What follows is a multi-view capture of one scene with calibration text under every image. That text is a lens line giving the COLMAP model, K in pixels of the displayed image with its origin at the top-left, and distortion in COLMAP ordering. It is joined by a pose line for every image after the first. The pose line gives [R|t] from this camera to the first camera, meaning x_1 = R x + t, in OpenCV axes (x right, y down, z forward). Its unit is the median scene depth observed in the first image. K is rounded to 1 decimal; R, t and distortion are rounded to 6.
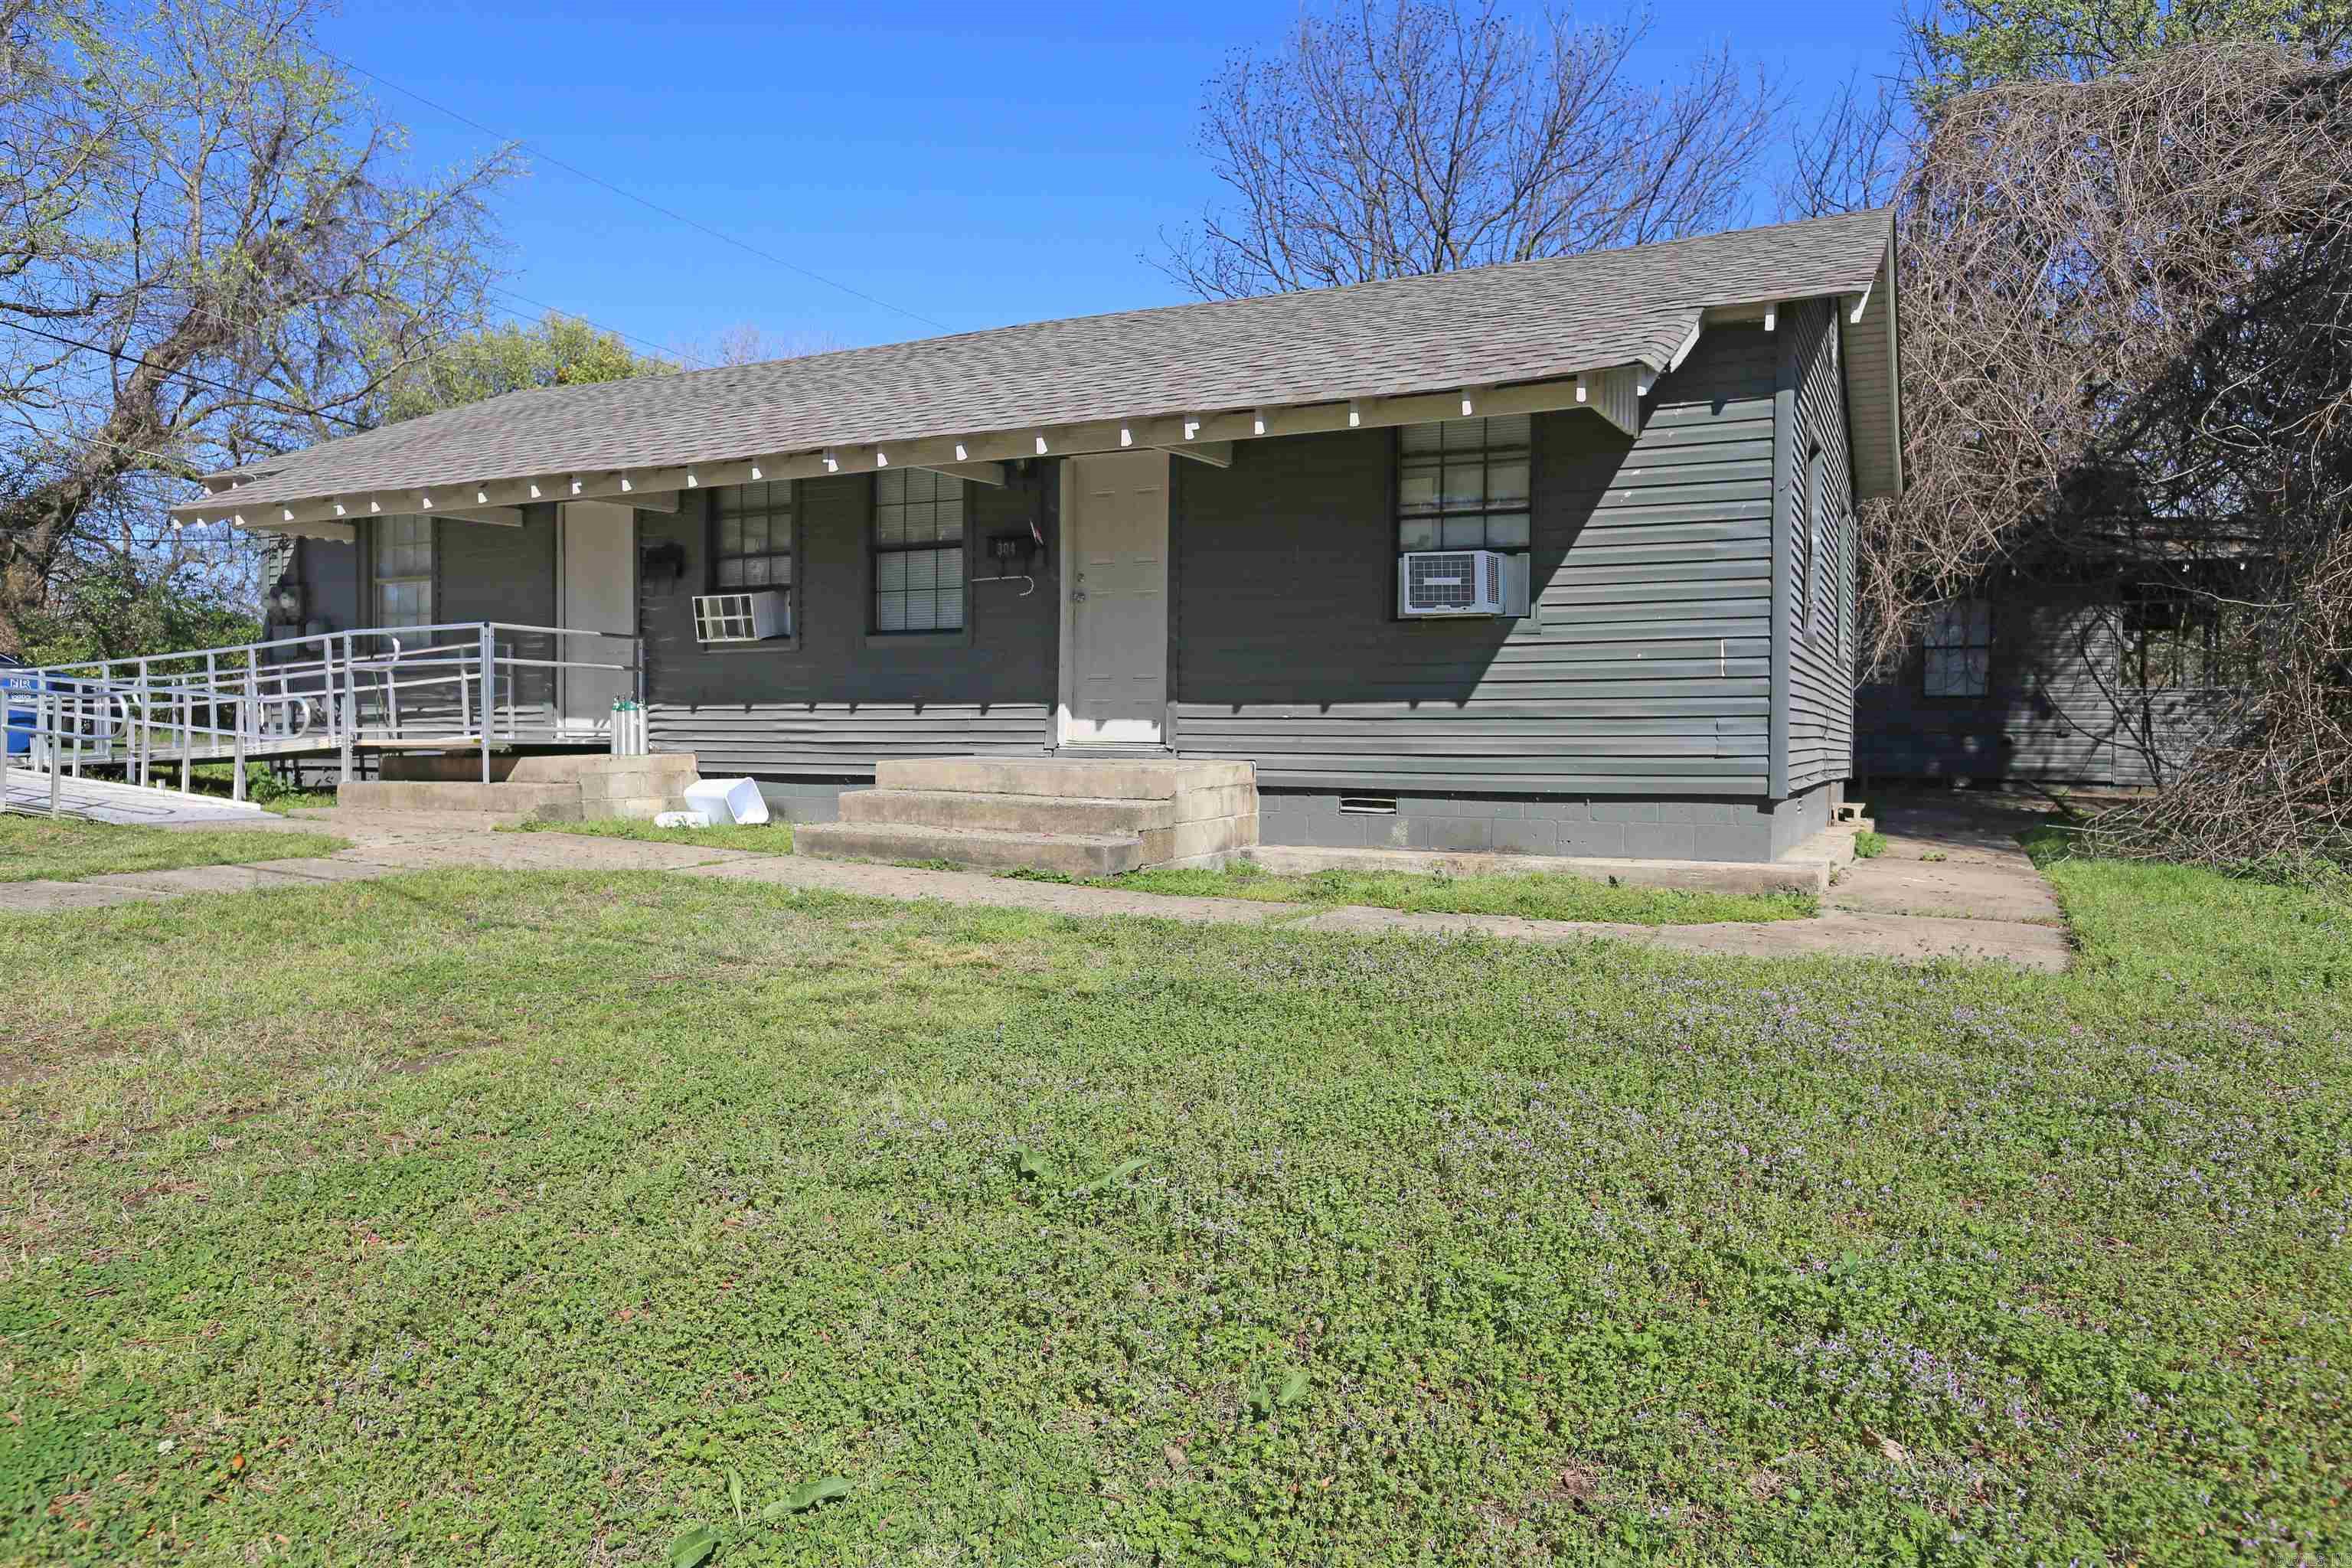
lens RADIAL K [[1553.3, 0, 1176.0], [0, 1553.3, 826.8], [0, 0, 1]] dist [-0.047915, 0.001026]
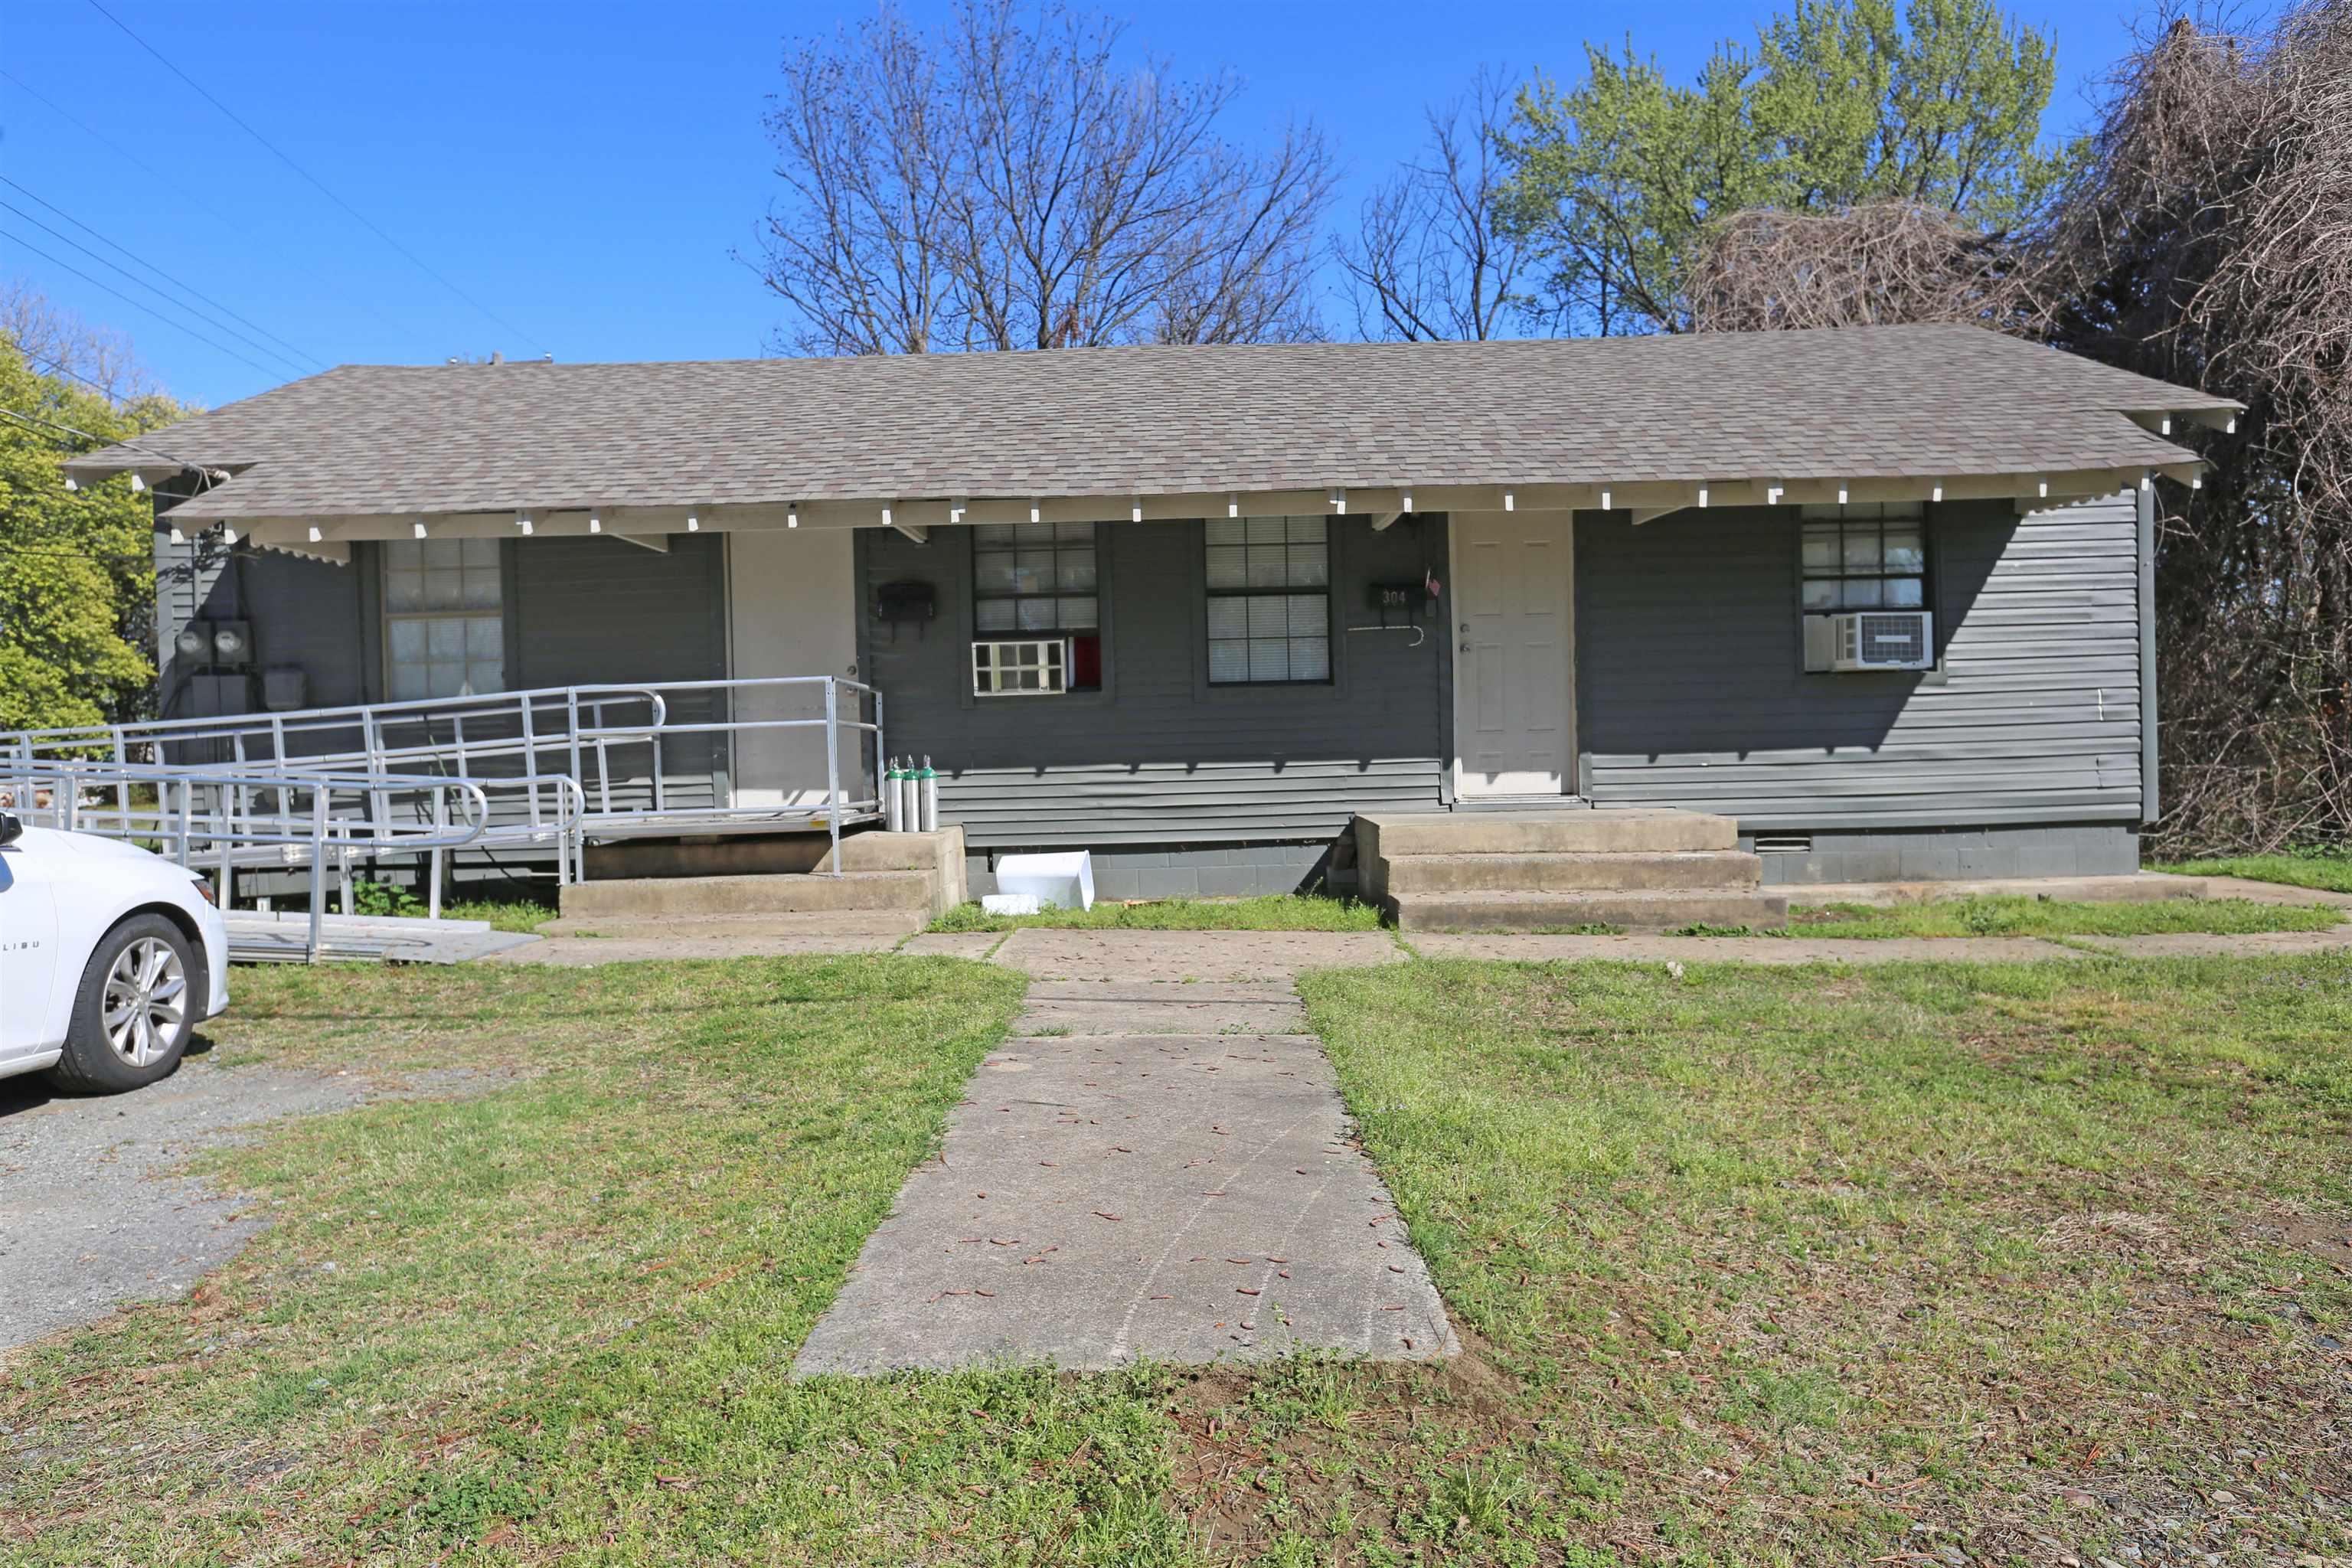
lens RADIAL K [[1638.0, 0, 1176.0], [0, 1638.0, 784.0], [0, 0, 1]] dist [-0.040621, 0.001565]
pose [[0.898259, -0.035378, 0.438040, -0.678317], [0.056855, 0.997733, -0.036006, -0.035749], [-0.435773, 0.057248, 0.898234, 0.158331]]
